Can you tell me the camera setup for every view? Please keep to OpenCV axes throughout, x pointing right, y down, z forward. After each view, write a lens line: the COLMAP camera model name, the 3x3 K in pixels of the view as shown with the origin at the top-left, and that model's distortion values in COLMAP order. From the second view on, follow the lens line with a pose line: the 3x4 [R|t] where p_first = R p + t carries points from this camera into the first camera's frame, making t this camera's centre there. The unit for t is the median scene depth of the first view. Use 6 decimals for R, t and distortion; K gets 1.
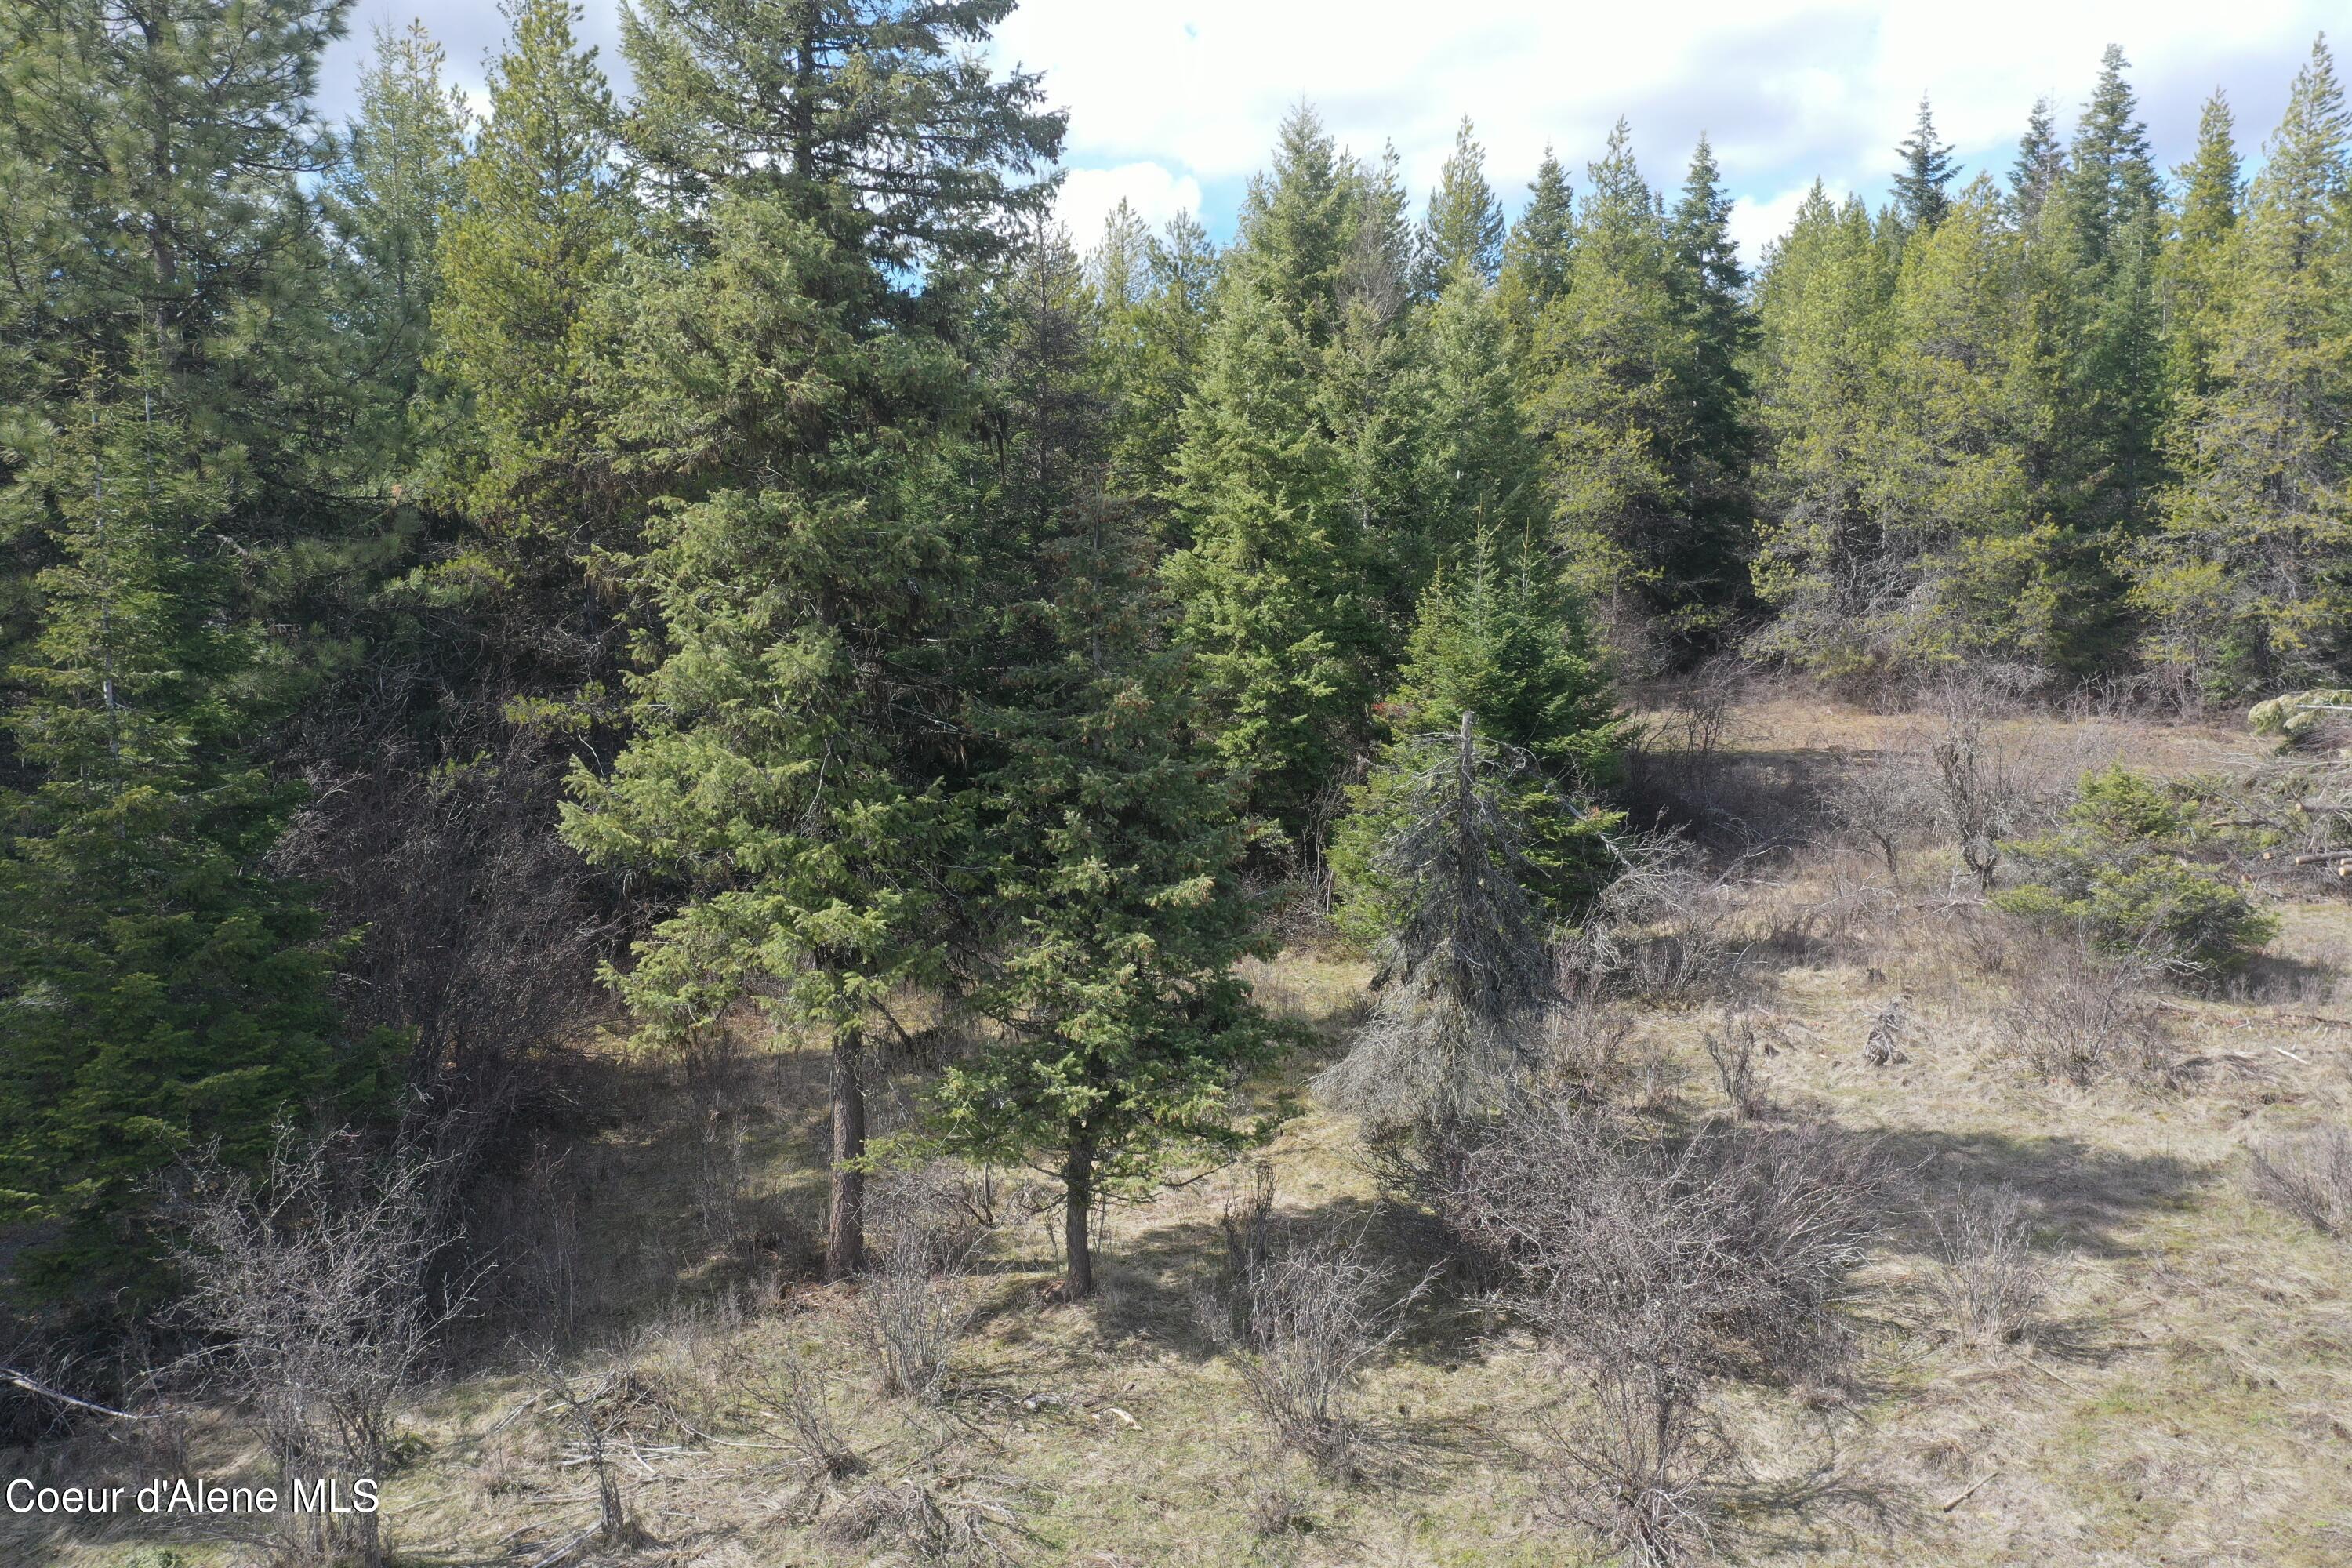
lens RADIAL K [[1846.7, 0, 1177.4], [0, 1846.7, 789.4], [0, 0, 1]] dist [-0.003925, 0.001546]
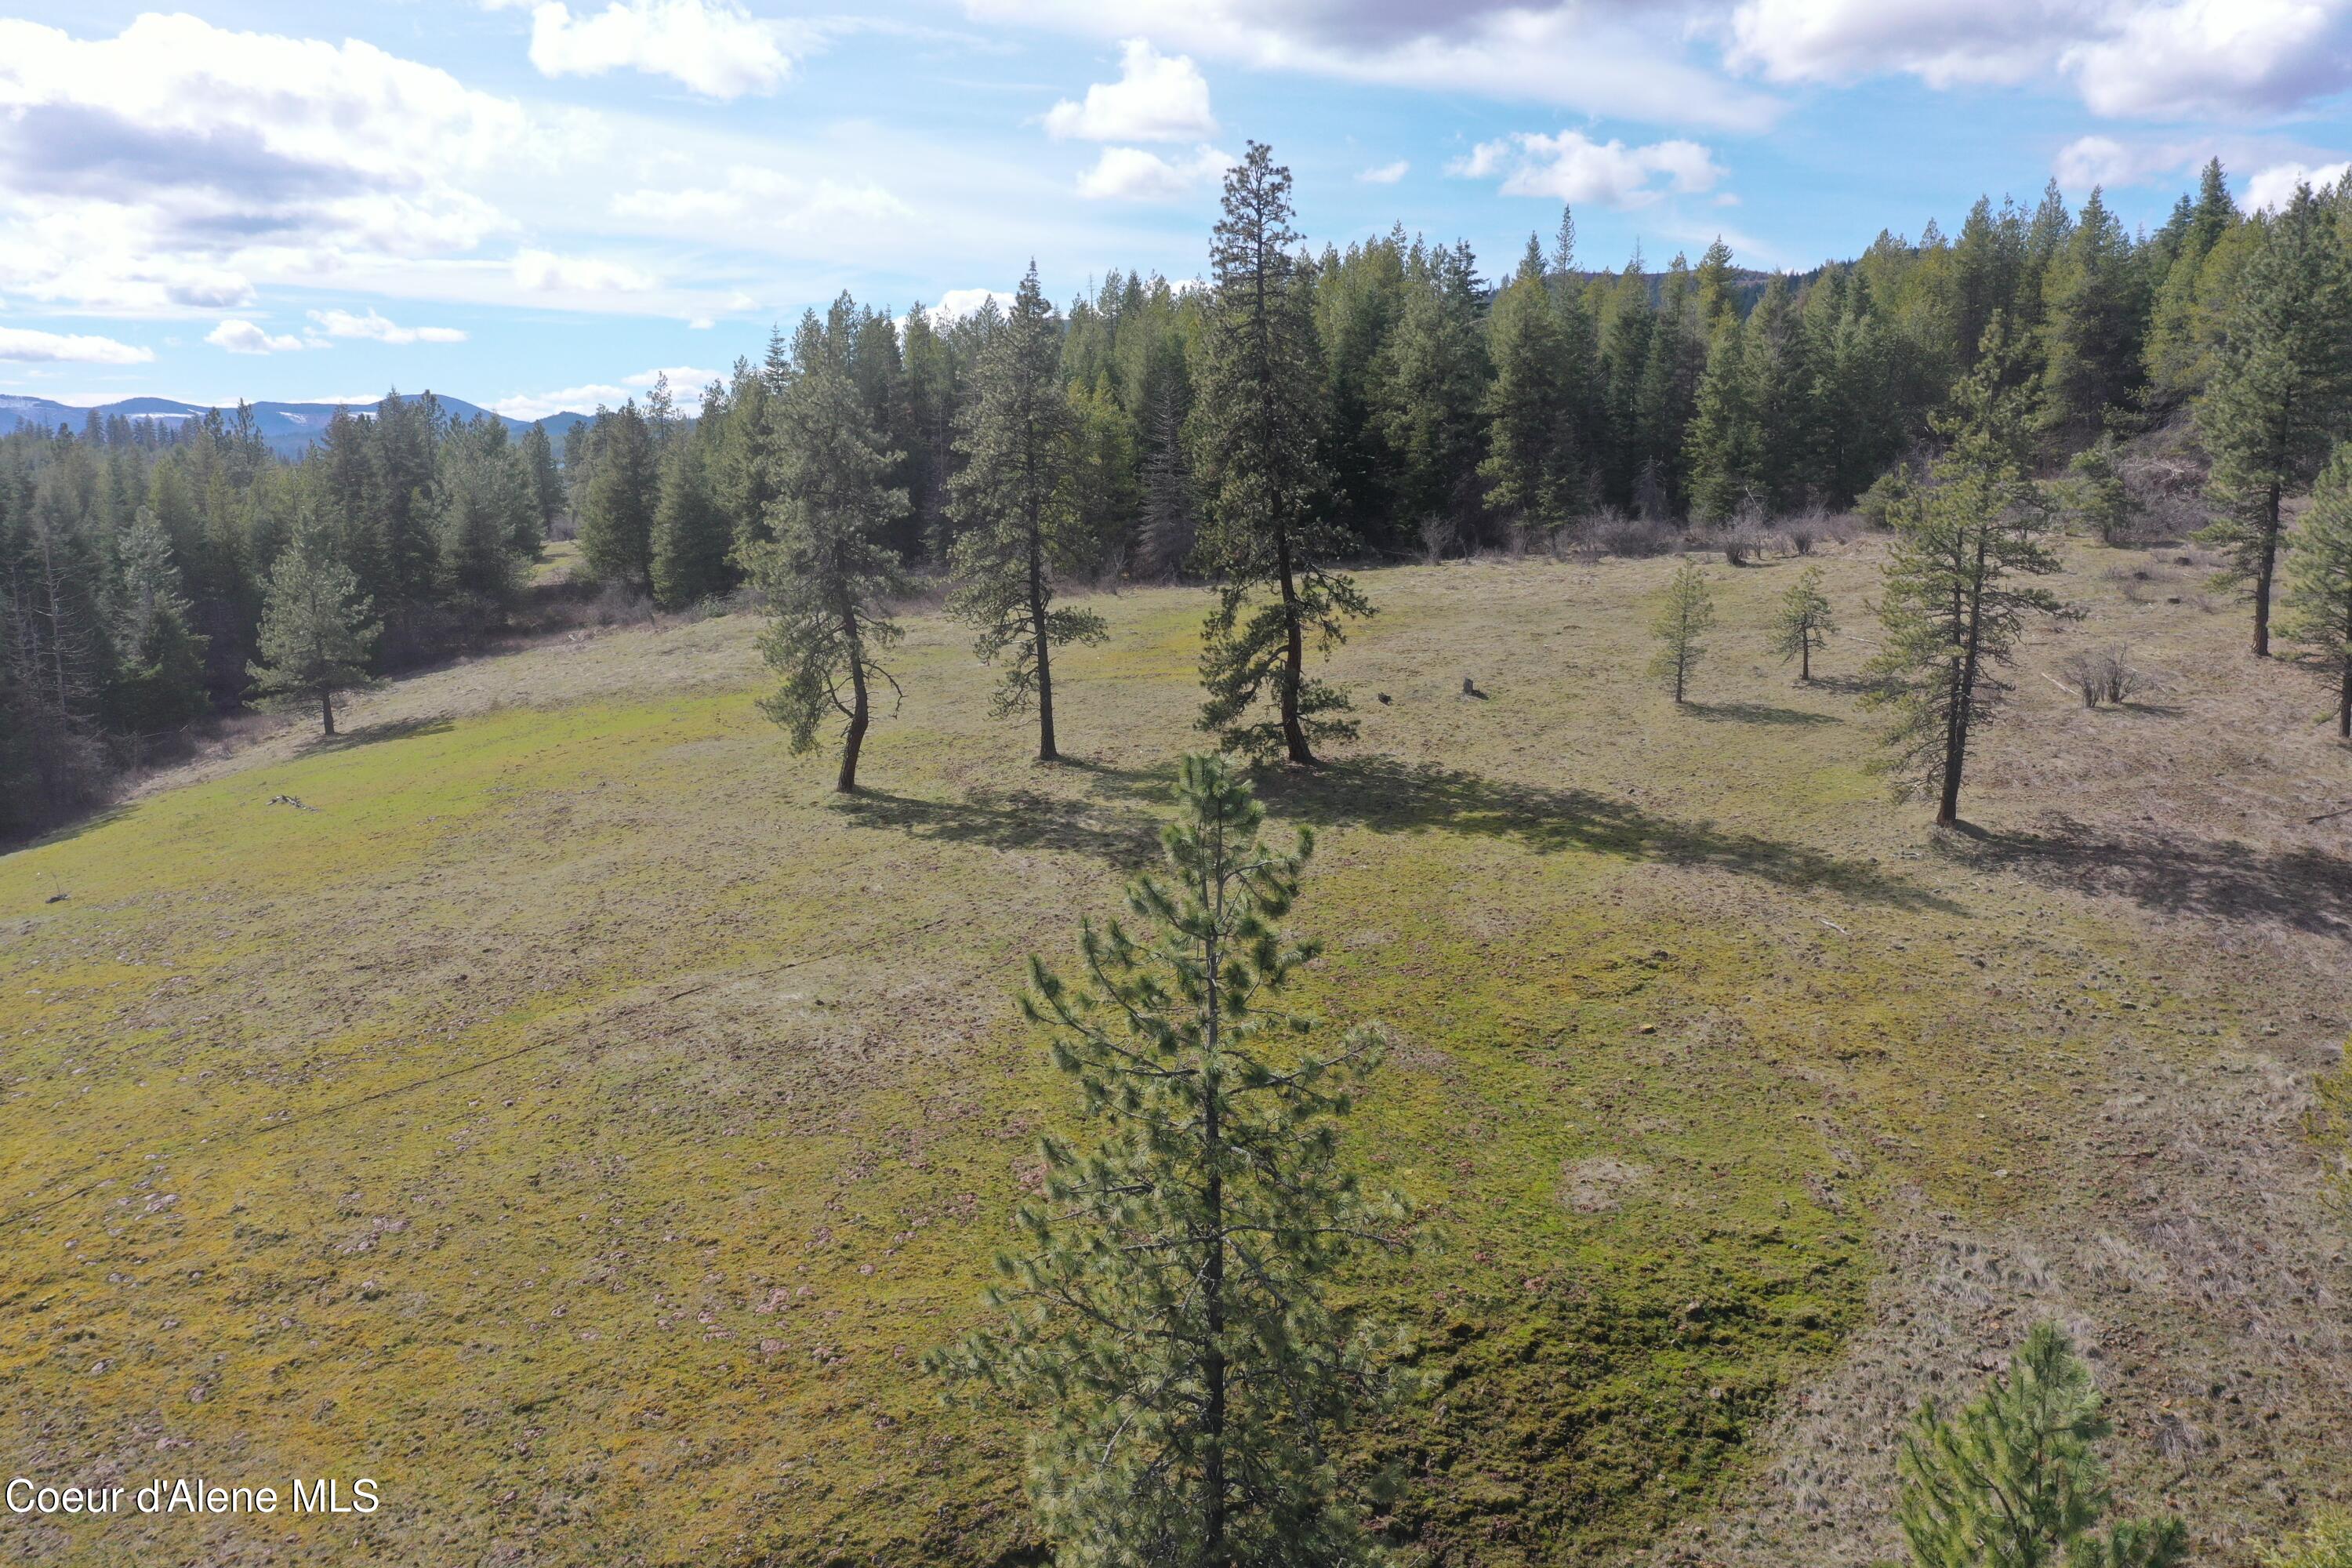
lens RADIAL K [[1846.7, 0, 1177.4], [0, 1846.7, 789.4], [0, 0, 1]] dist [-0.003925, 0.001546]
pose [[0.773139, 0.110907, -0.624464, 0.924312], [-0.051842, 0.992348, 0.112060, 0.139796], [0.632114, -0.054265, 0.772973, -1.447596]]
